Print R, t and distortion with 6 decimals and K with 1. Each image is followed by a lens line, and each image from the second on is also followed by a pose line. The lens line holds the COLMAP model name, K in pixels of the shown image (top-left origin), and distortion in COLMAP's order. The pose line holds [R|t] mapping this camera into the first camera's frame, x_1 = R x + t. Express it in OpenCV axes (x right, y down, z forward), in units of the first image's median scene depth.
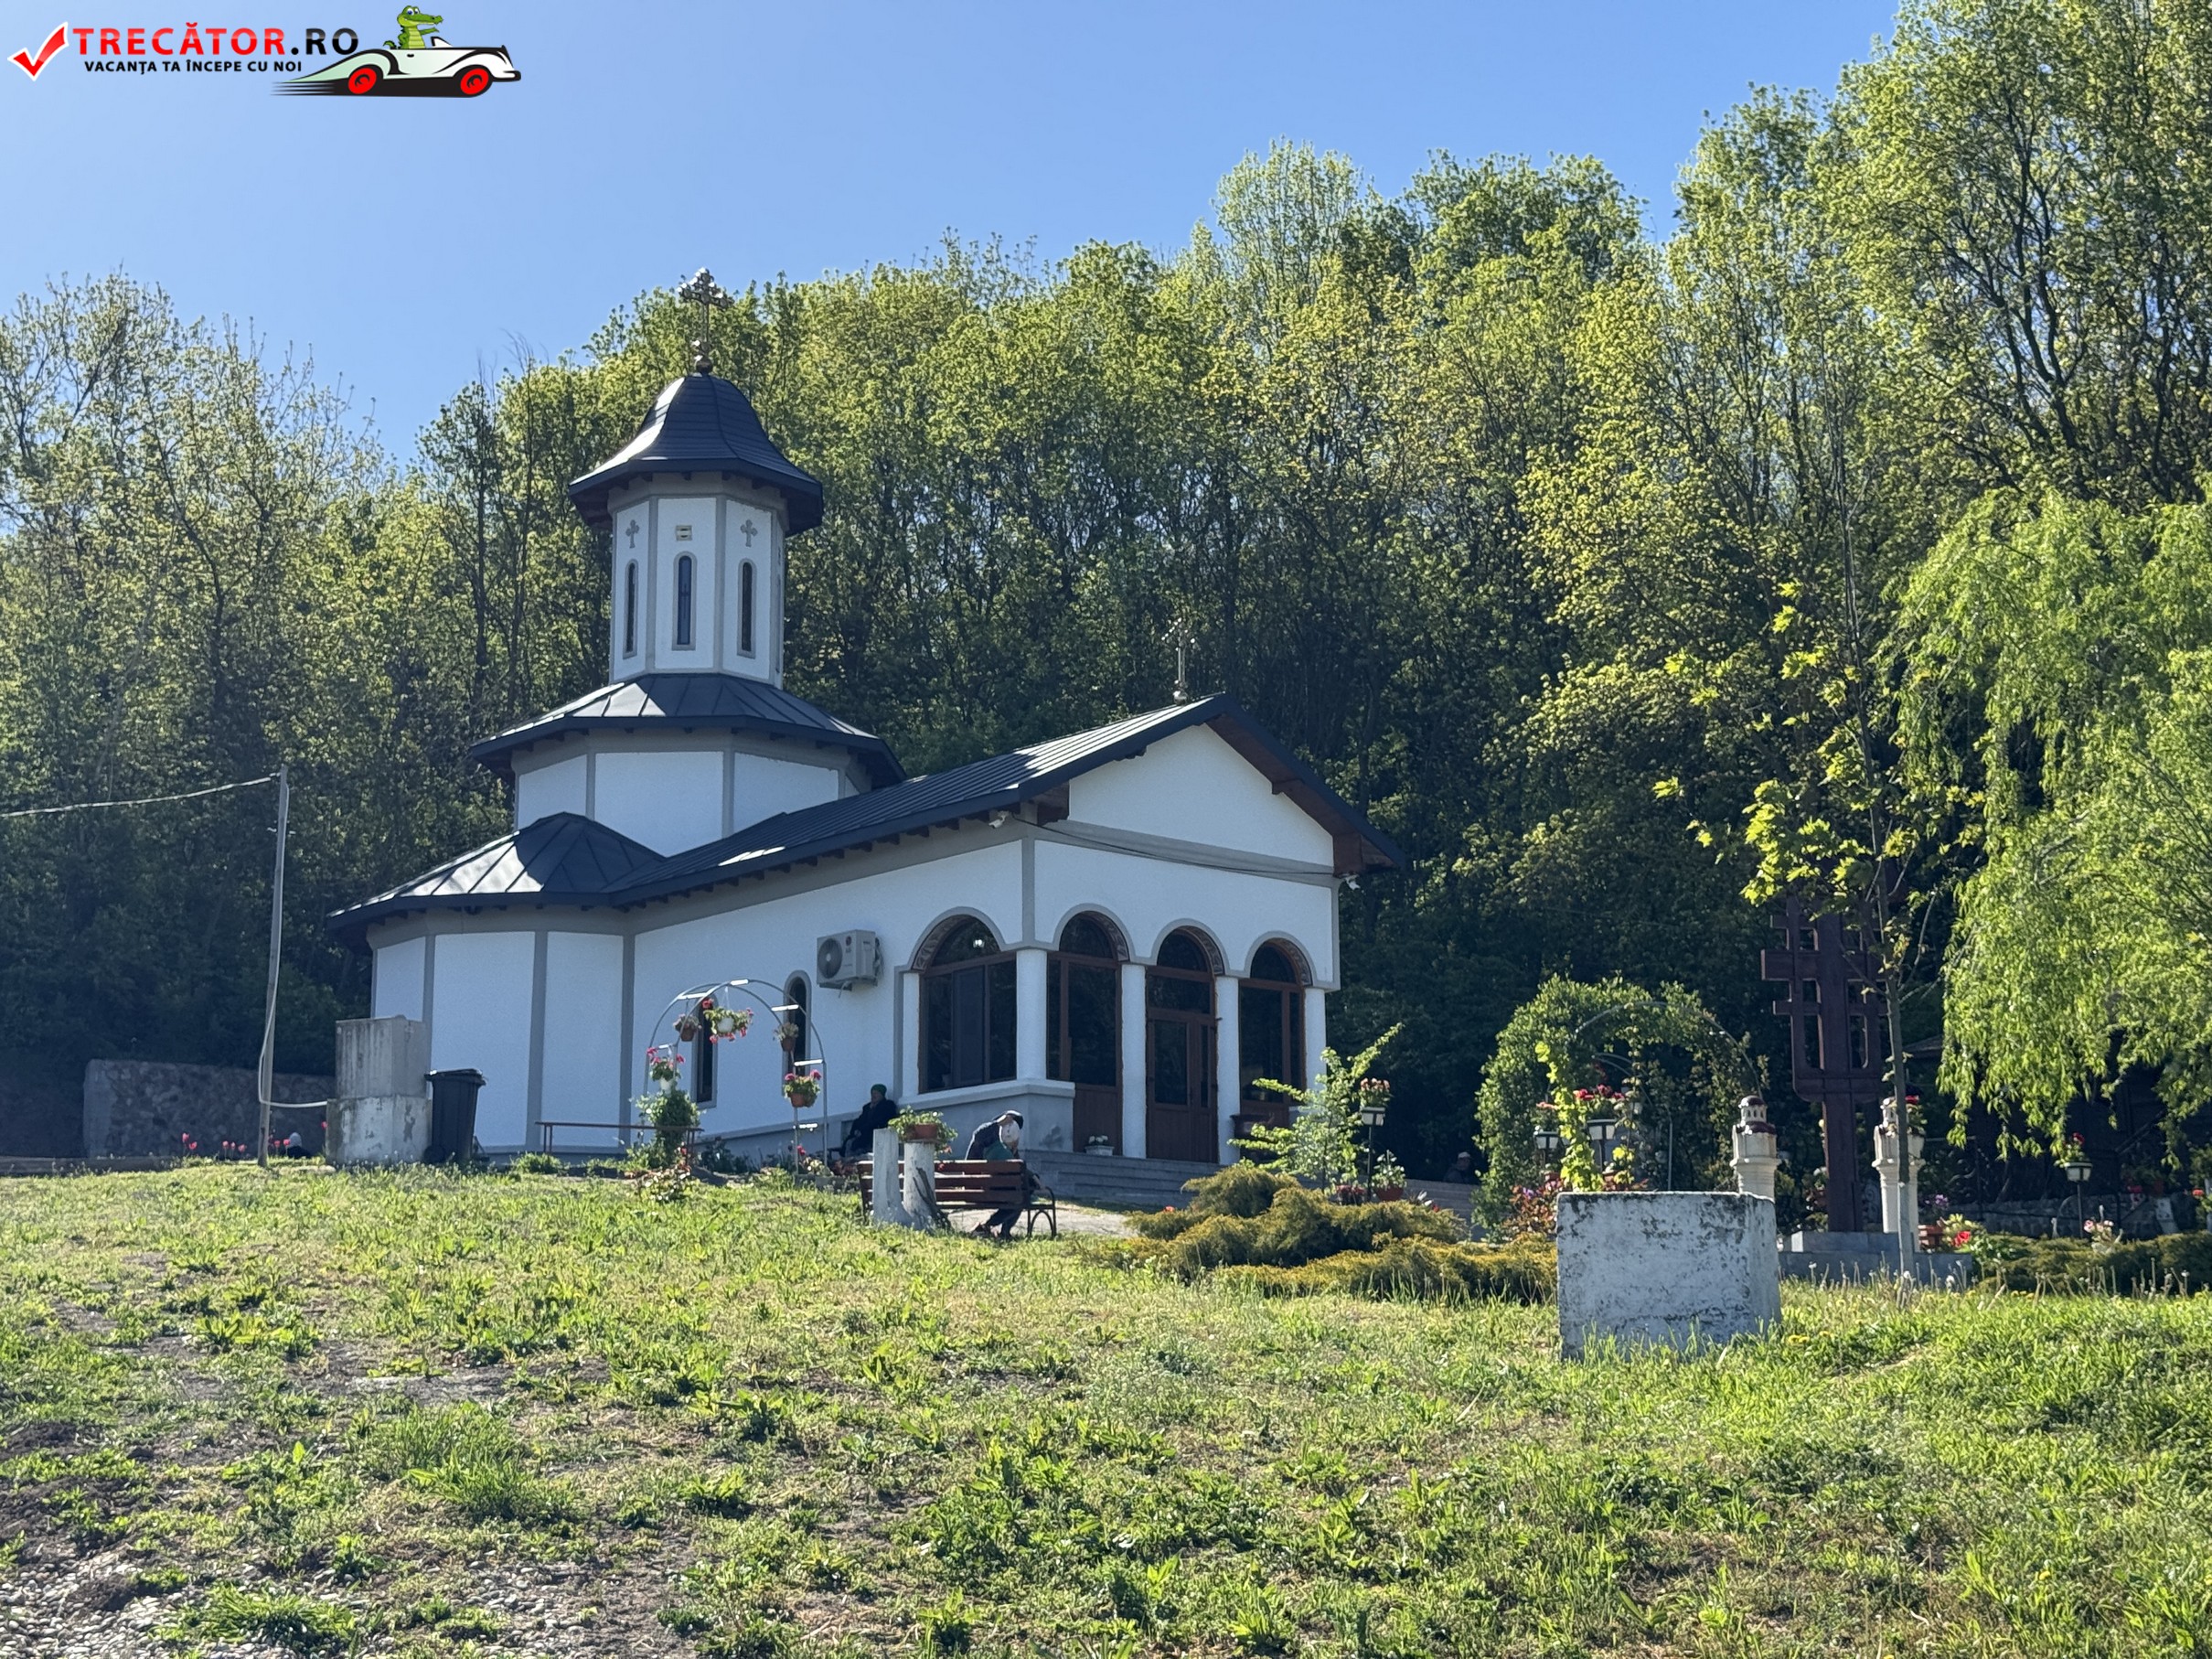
lens RADIAL K [[3029.7, 0, 1106.0], [0, 3029.7, 829.5], [0, 0, 1]] dist [-0.018424, 0.008025]
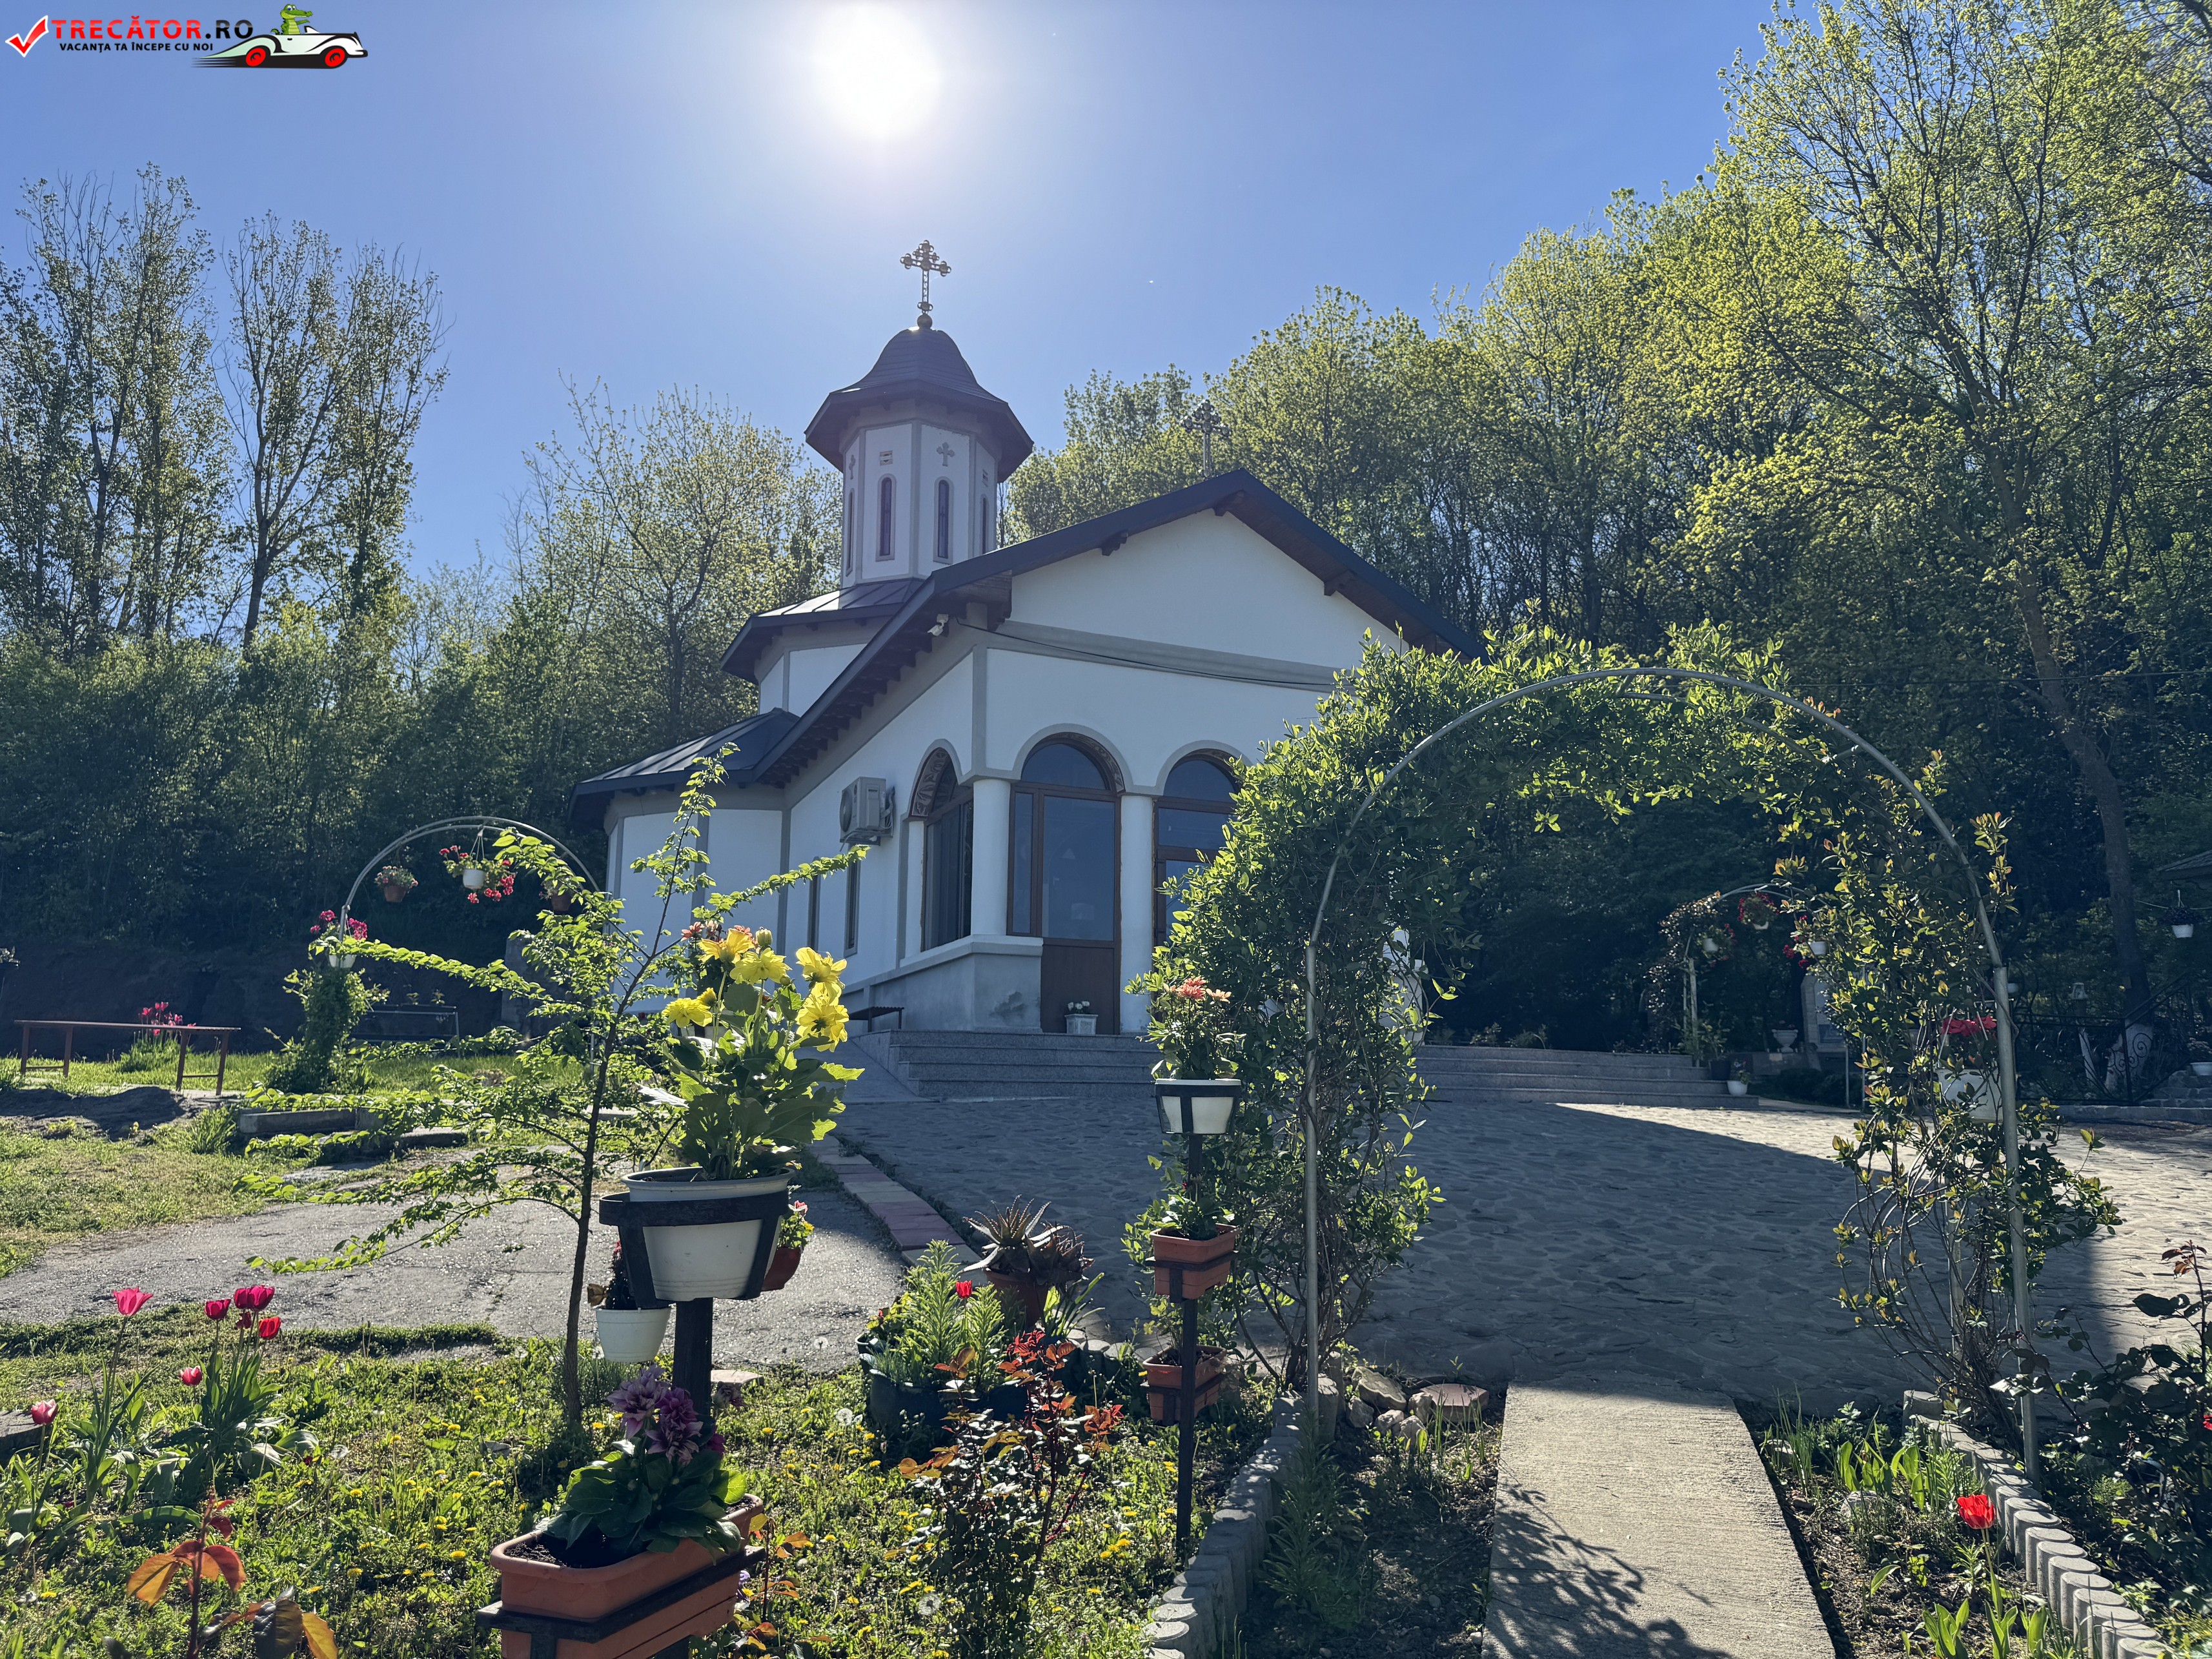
lens RADIAL K [[1551.3, 0, 1114.1], [0, 1551.3, 826.6], [0, 0, 1]] dist [0.099864, -0.134687]
pose [[0.957870, -0.049247, -0.282947, 0.122505], [0.052995, 0.998579, 0.005603, 0.049570], [0.282269, -0.020361, 0.959119, 0.570712]]
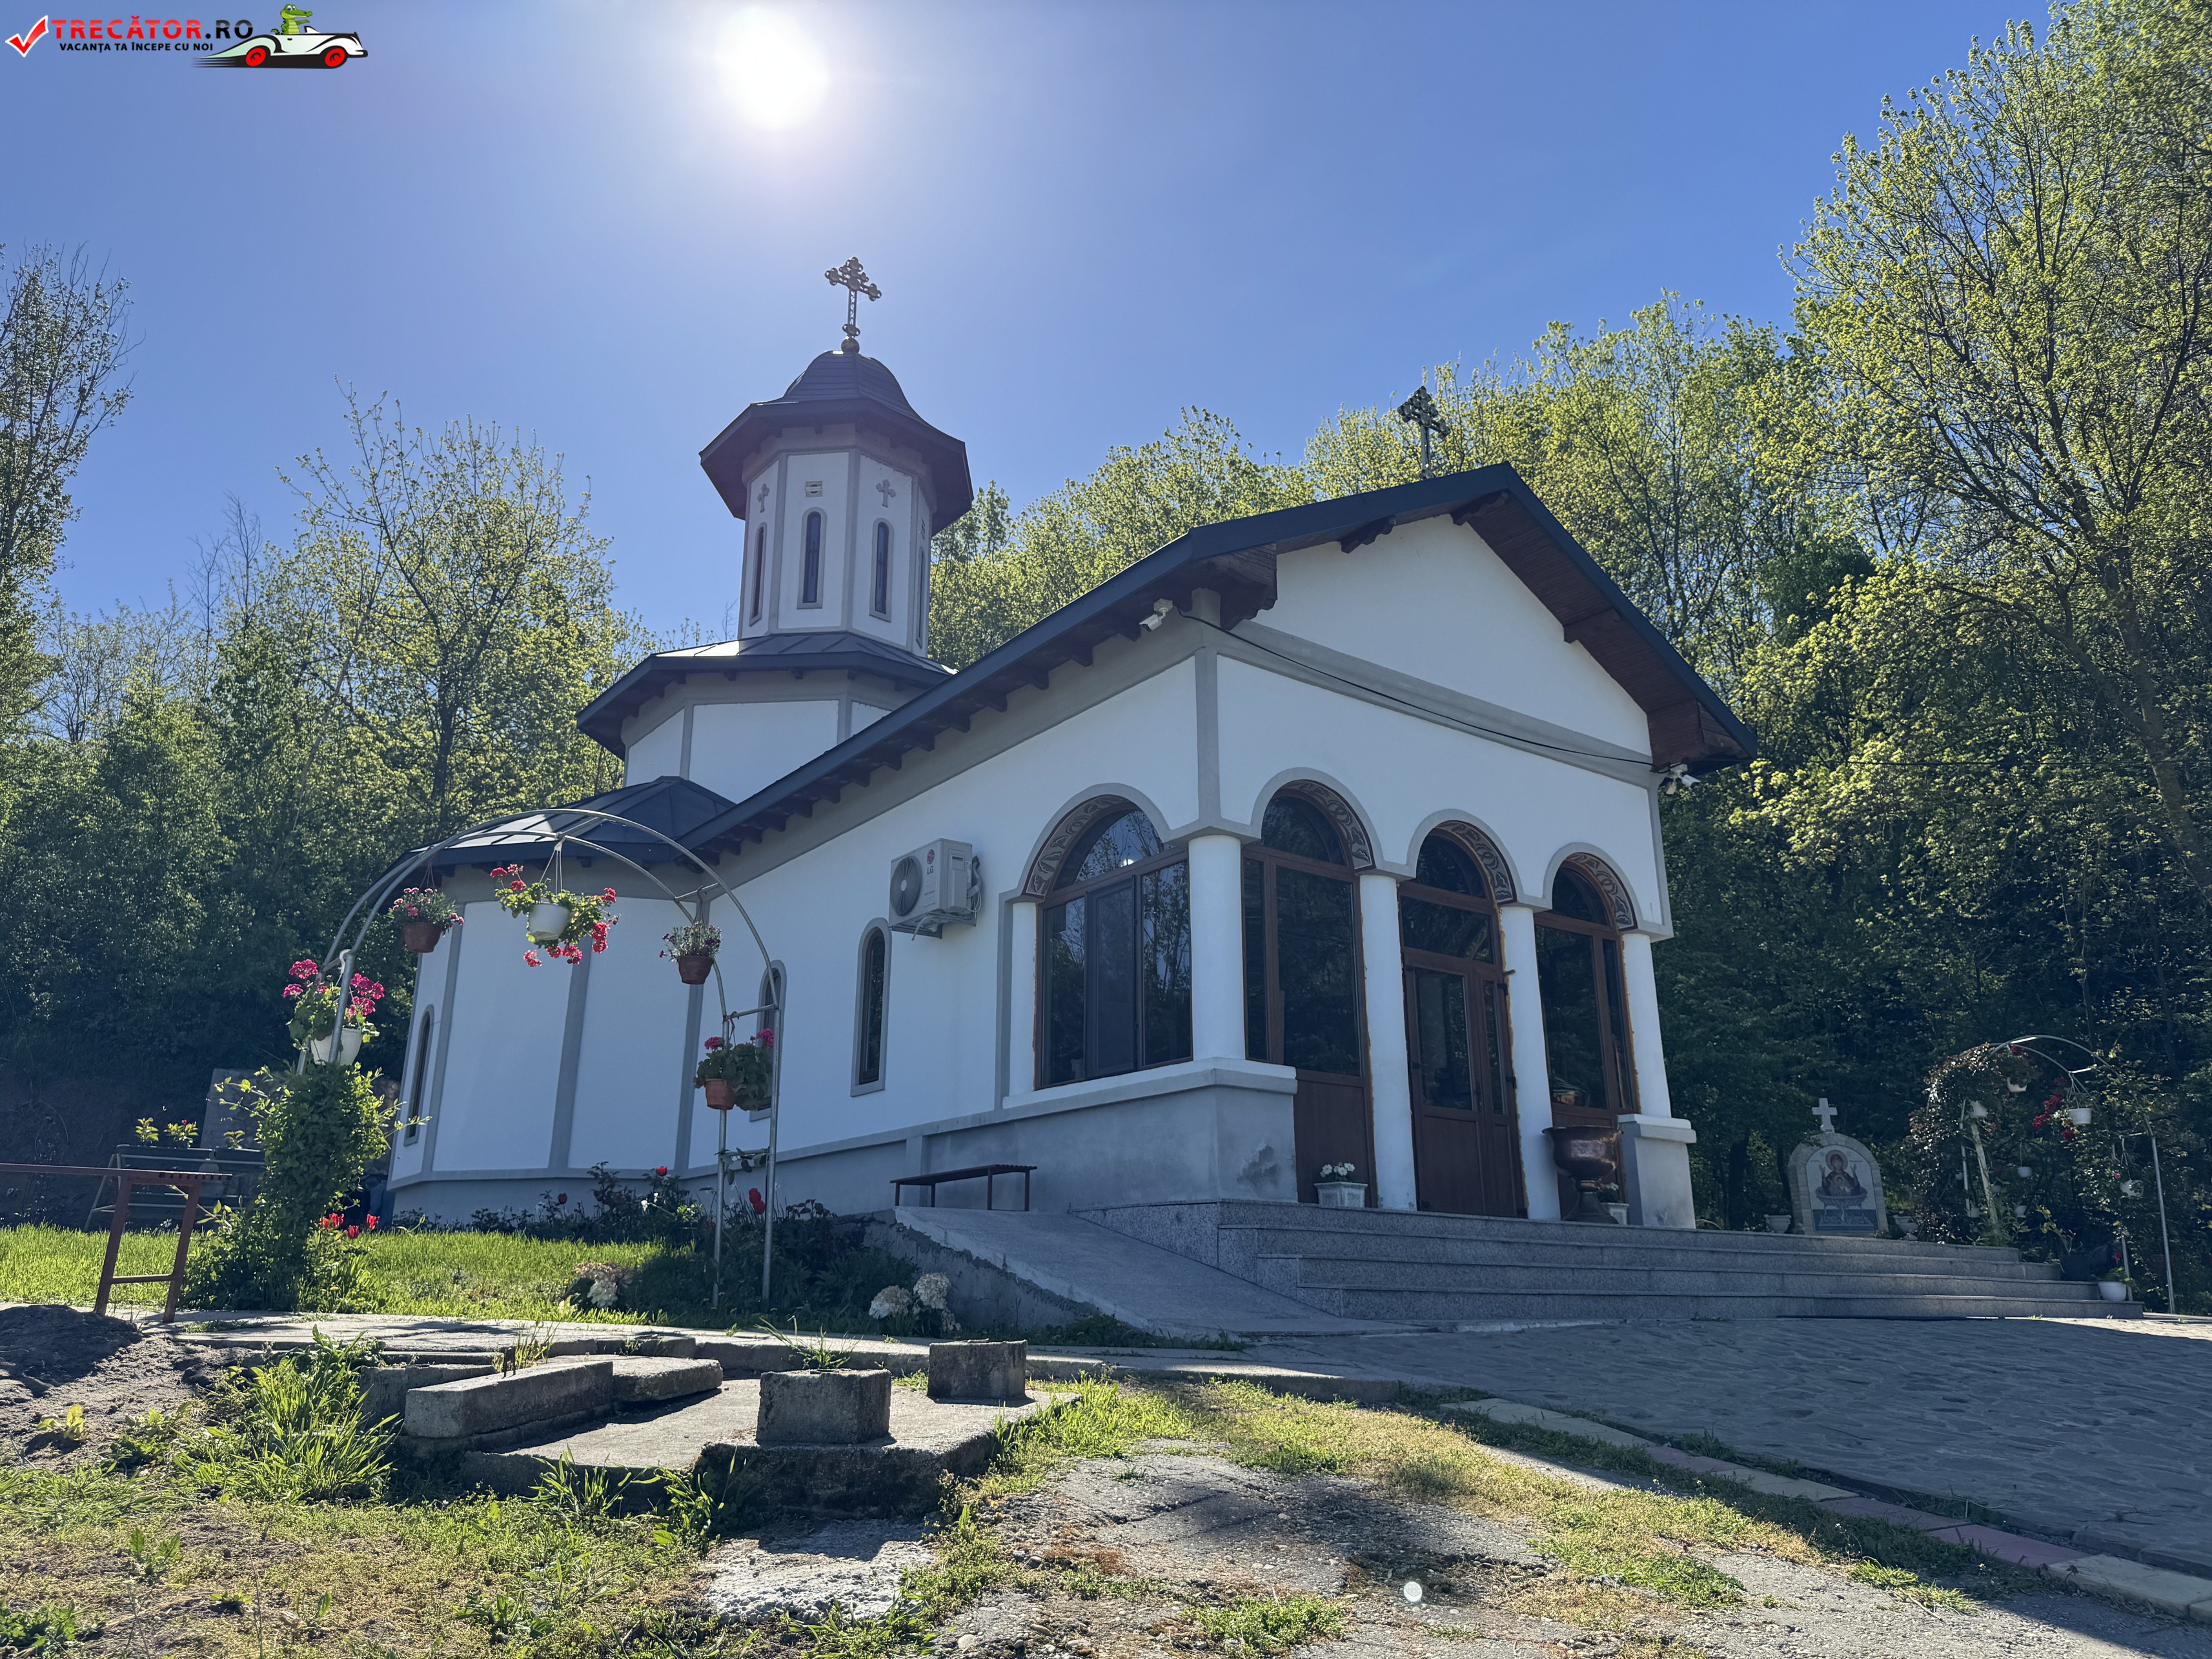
lens RADIAL K [[1560.9, 0, 1087.4], [0, 1560.9, 824.0], [0, 0, 1]] dist [0.082673, -0.062309]
pose [[0.996699, -0.014902, -0.079803, -0.023789], [0.007024, 0.995151, -0.098110, 0.063366], [0.080878, 0.097225, 0.991971, 0.665300]]
